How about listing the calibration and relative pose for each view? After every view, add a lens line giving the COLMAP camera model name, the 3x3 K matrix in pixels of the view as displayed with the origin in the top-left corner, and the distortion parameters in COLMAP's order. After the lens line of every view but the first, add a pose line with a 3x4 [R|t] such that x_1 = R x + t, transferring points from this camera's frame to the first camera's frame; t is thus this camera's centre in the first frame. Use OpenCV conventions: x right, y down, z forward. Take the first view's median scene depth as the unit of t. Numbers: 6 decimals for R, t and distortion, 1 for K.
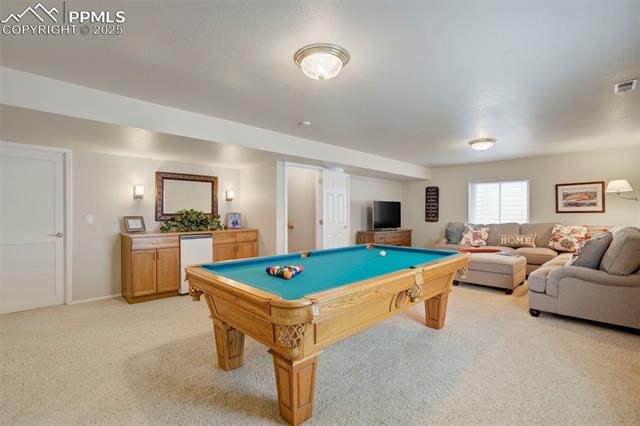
lens RADIAL K [[297.2, 0, 315.8], [0, 297.2, 212.2], [0, 0, 1]] dist [-0.033955, 0.002711]
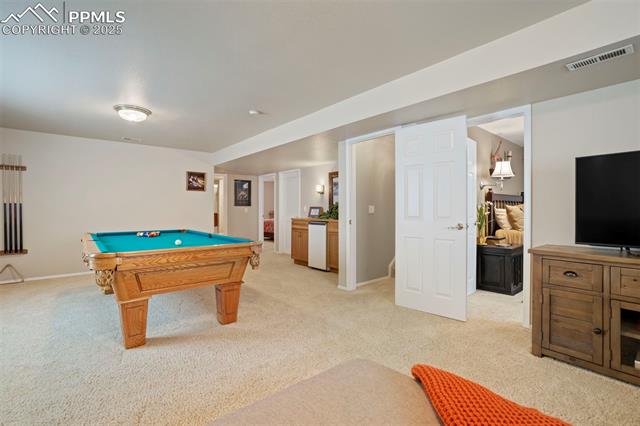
lens RADIAL K [[297.2, 0, 321.7], [0, 297.2, 211.1], [0, 0, 1]] dist [-0.033955, 0.002711]
pose [[-0.091895, 0.004898, -0.995757, 0.780635], [0.005120, 0.999977, 0.004446, 0.027005], [0.995756, -0.004690, -0.091917, 1.086781]]
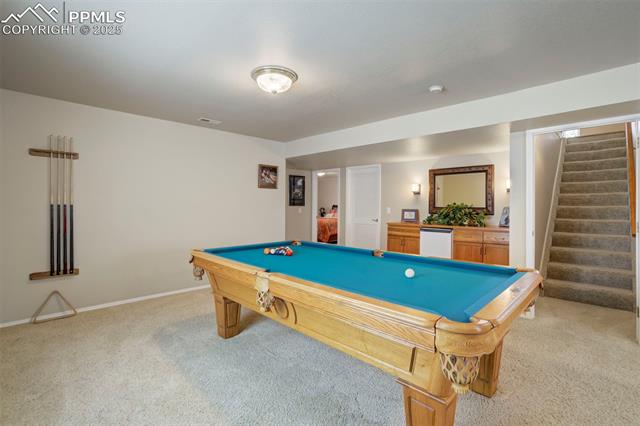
lens RADIAL K [[297.2, 0, 315.6], [0, 297.2, 207.8], [0, 0, 1]] dist [-0.033955, 0.002711]
pose [[-0.017993, 0.010042, -0.999788, 0.596803], [-0.003569, 0.999943, 0.010108, -0.002126], [0.999832, 0.003750, -0.017956, 0.581770]]
